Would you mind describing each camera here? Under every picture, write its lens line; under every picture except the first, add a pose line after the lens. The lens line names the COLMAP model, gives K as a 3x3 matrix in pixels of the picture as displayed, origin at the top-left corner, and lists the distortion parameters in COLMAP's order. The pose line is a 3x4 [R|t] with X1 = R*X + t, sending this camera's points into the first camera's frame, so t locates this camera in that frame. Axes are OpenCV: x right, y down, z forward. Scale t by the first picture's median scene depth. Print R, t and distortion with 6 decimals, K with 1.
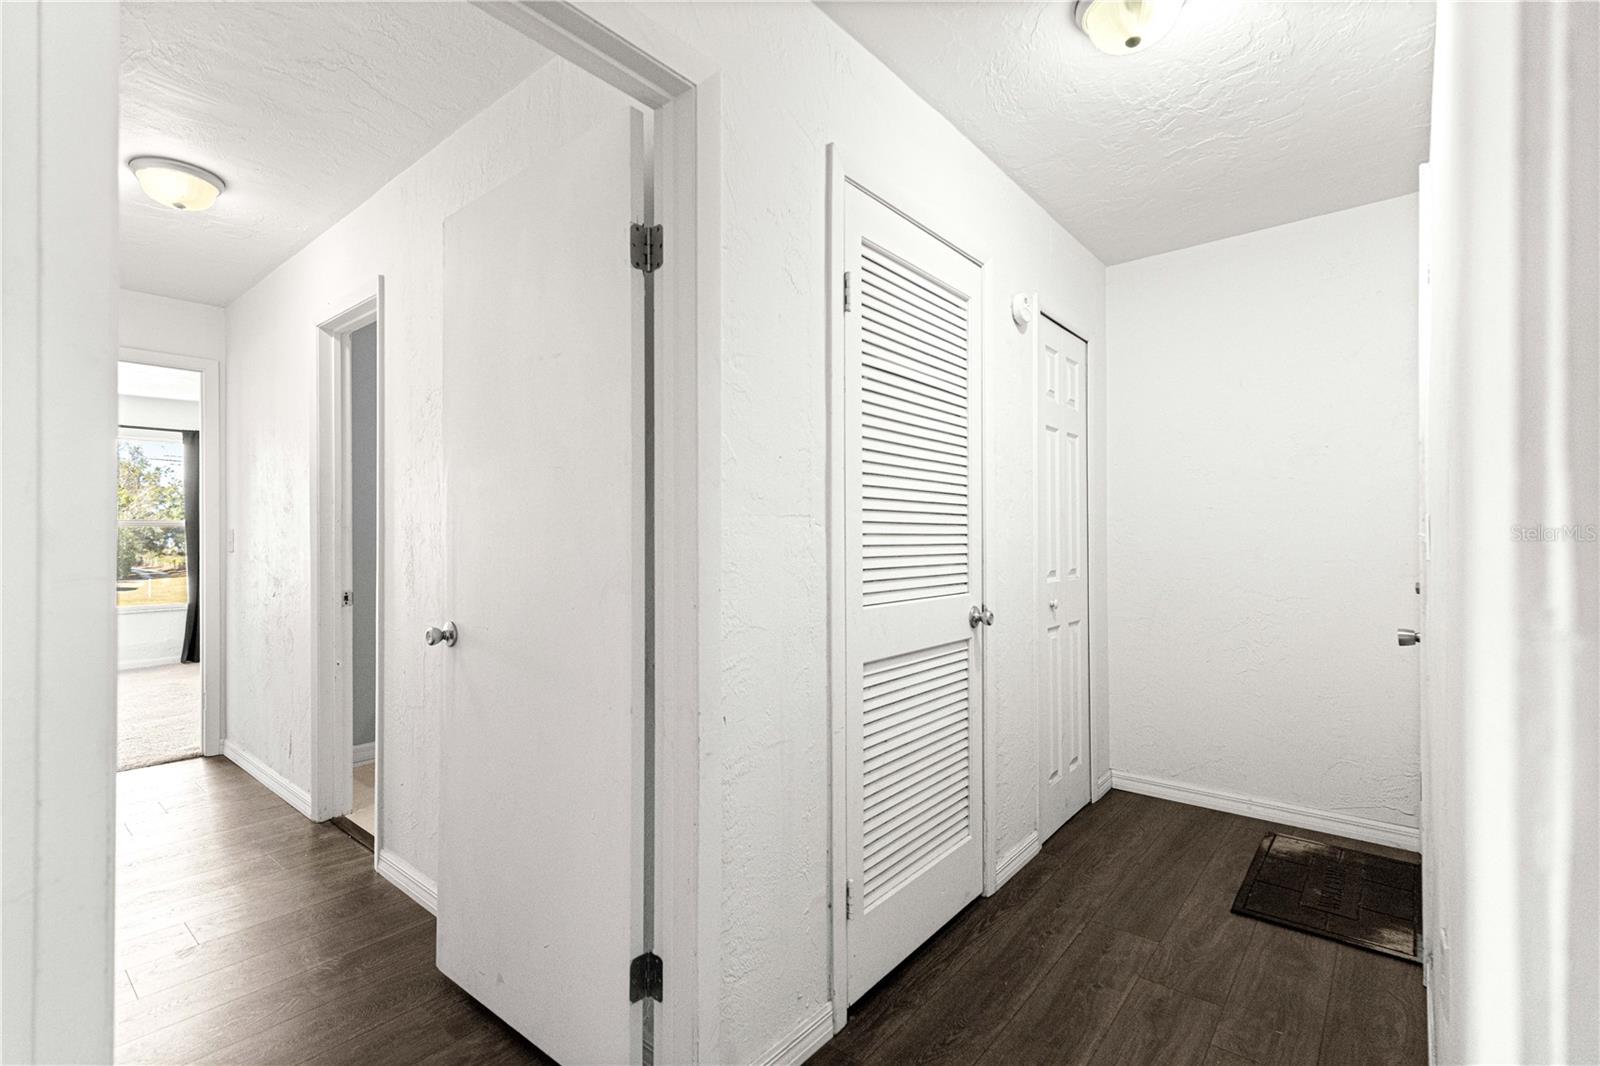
lens RADIAL K [[722.2, 0, 800.6], [0, 722.2, 536.4], [0, 0, 1]] dist [0.010419, -0.000729]
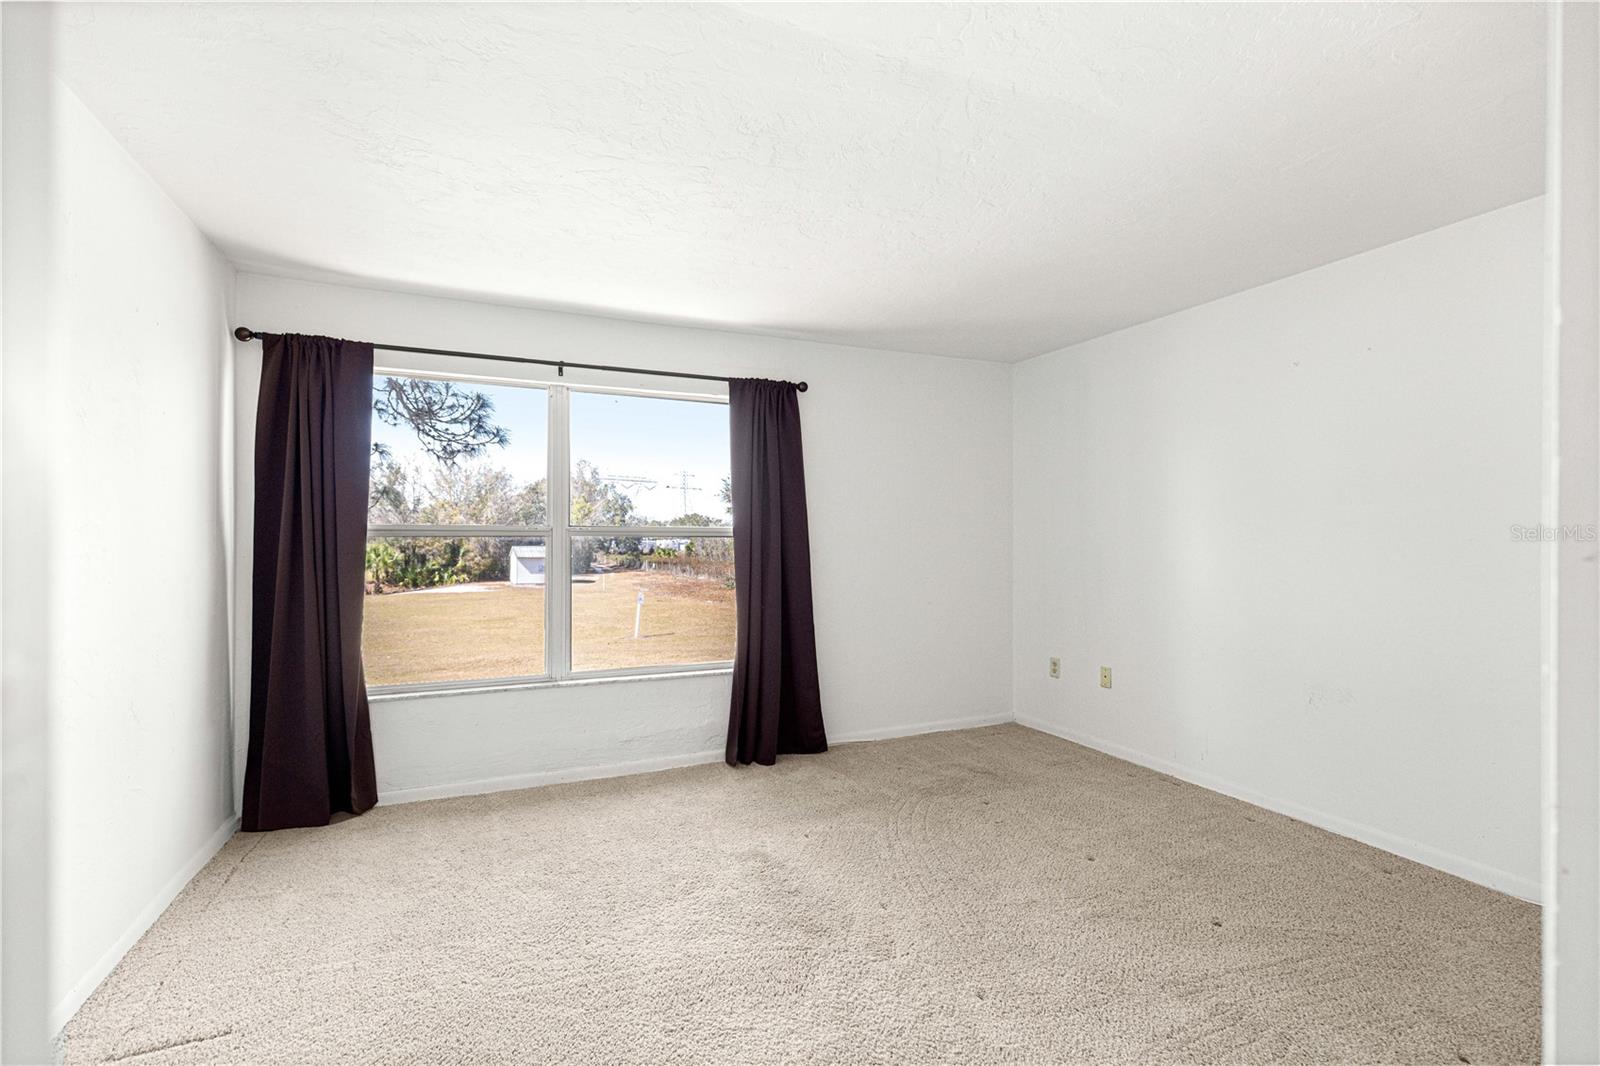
lens RADIAL K [[722.2, 0, 797.0], [0, 722.2, 536.5], [0, 0, 1]] dist [0.010419, -0.000729]
pose [[0.895168, 0.004846, -0.445703, -0.529316], [-0.008050, 0.999954, -0.005295, -0.011327], [0.445657, 0.008328, 0.895165, 0.487406]]
